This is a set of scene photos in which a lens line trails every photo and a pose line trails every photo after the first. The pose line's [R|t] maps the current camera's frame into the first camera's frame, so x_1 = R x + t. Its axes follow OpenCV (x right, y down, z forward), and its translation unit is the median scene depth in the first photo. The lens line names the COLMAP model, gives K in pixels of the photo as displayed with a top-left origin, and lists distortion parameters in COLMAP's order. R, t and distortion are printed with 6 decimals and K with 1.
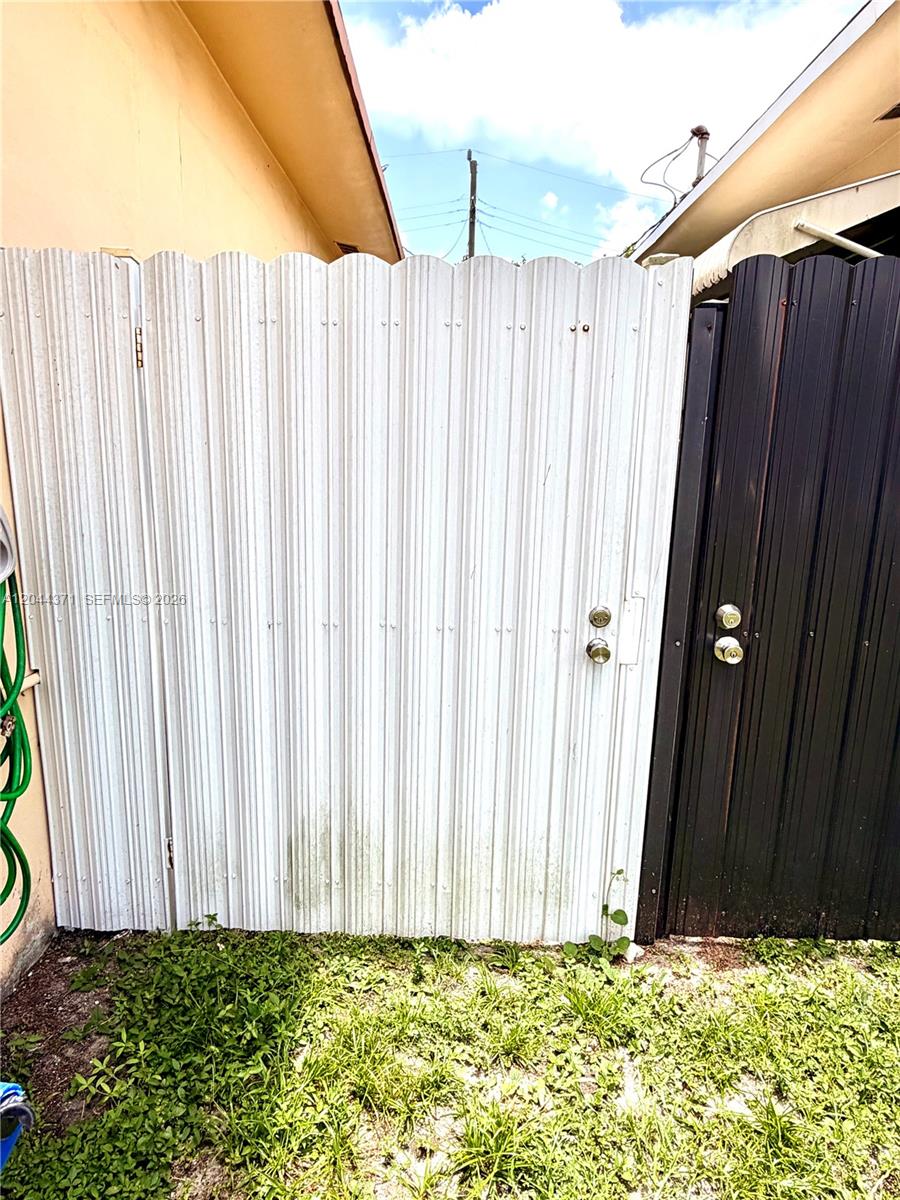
lens RADIAL K [[774.6, 0, 450.0], [0, 774.6, 600.0], [0, 0, 1]] dist [-0.001155, 0.000968]
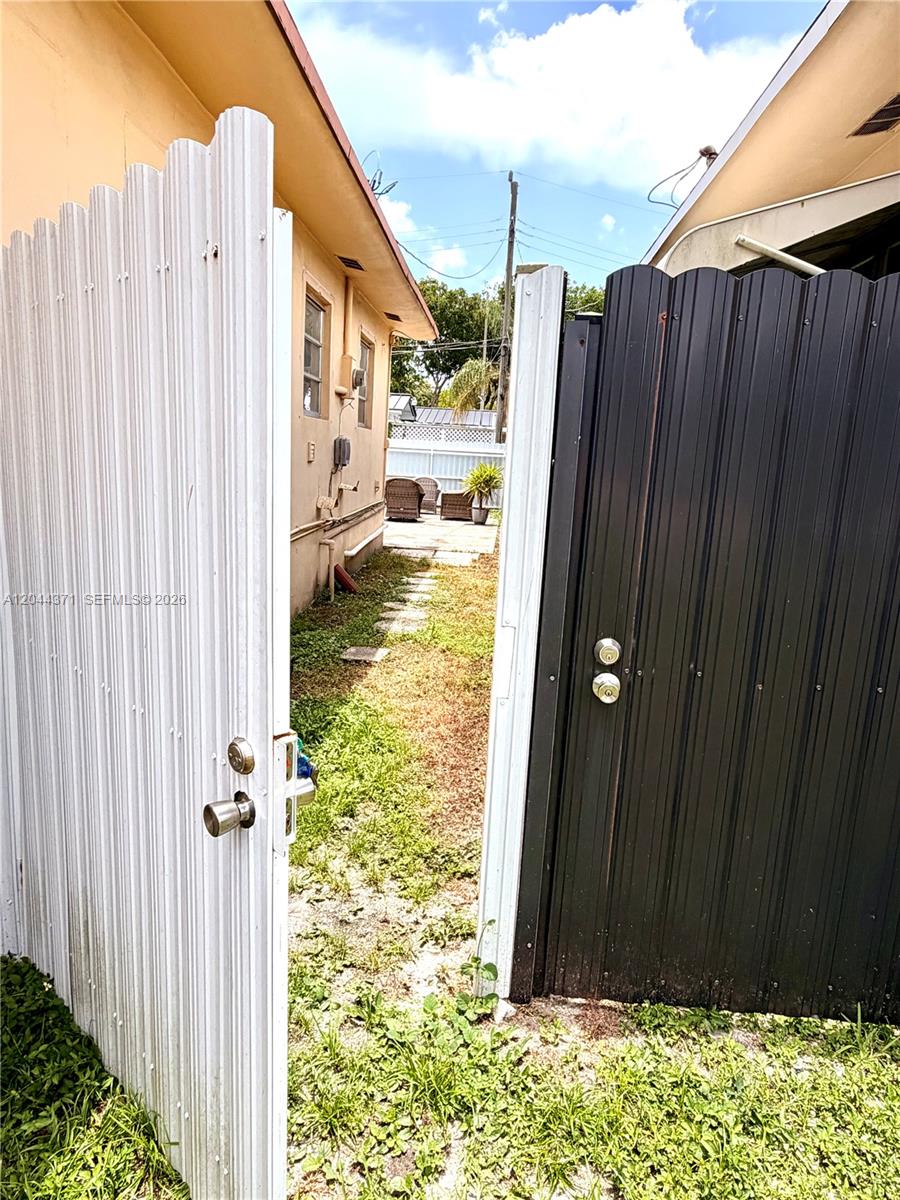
lens RADIAL K [[772.4, 0, 450.9], [0, 772.4, 587.6], [0, 0, 1]] dist [0.002961, -0.000753]
pose [[0.998055, 0.037606, -0.049727, 0.203605], [-0.039264, 0.998690, -0.032799, -0.015880], [0.048429, 0.034687, 0.998224, 0.062656]]
